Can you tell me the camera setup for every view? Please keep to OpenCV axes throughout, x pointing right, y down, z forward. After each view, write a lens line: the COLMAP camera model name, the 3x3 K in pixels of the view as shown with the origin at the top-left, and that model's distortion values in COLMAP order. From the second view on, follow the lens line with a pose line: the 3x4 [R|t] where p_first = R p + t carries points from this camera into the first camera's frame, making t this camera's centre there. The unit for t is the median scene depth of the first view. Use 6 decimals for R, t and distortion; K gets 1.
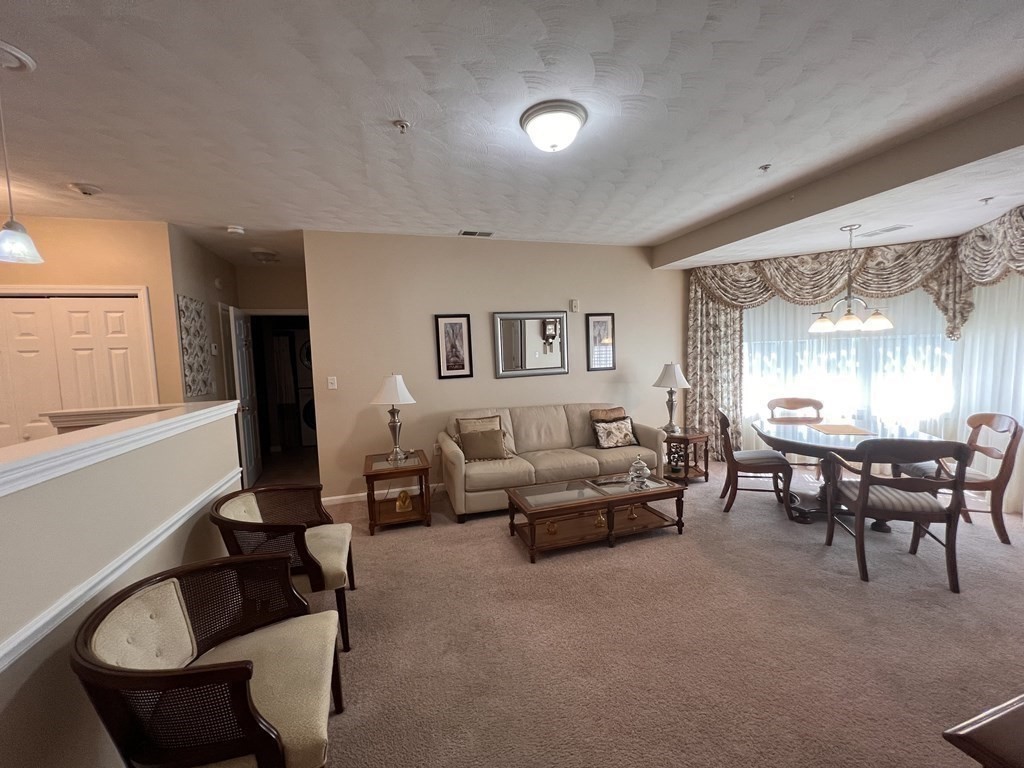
lens RADIAL K [[413.7, 0, 510.6], [0, 413.7, 389.8], [0, 0, 1]] dist [0.004227, -0.000756]
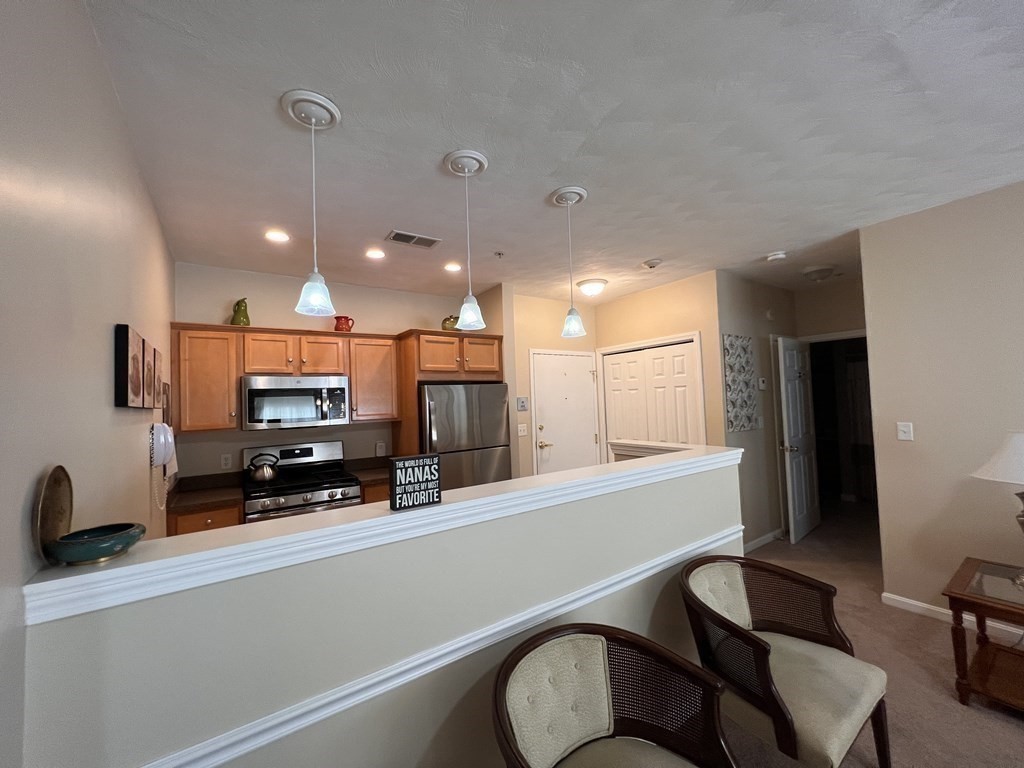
lens RADIAL K [[413.7, 0, 512.5], [0, 413.7, 384.6], [0, 0, 1]] dist [0.004227, -0.000756]
pose [[0.305497, -0.013794, -0.952093, 0.031742], [-0.050075, 0.998279, -0.030531, -0.043566], [0.950875, 0.057003, 0.304280, 0.179630]]
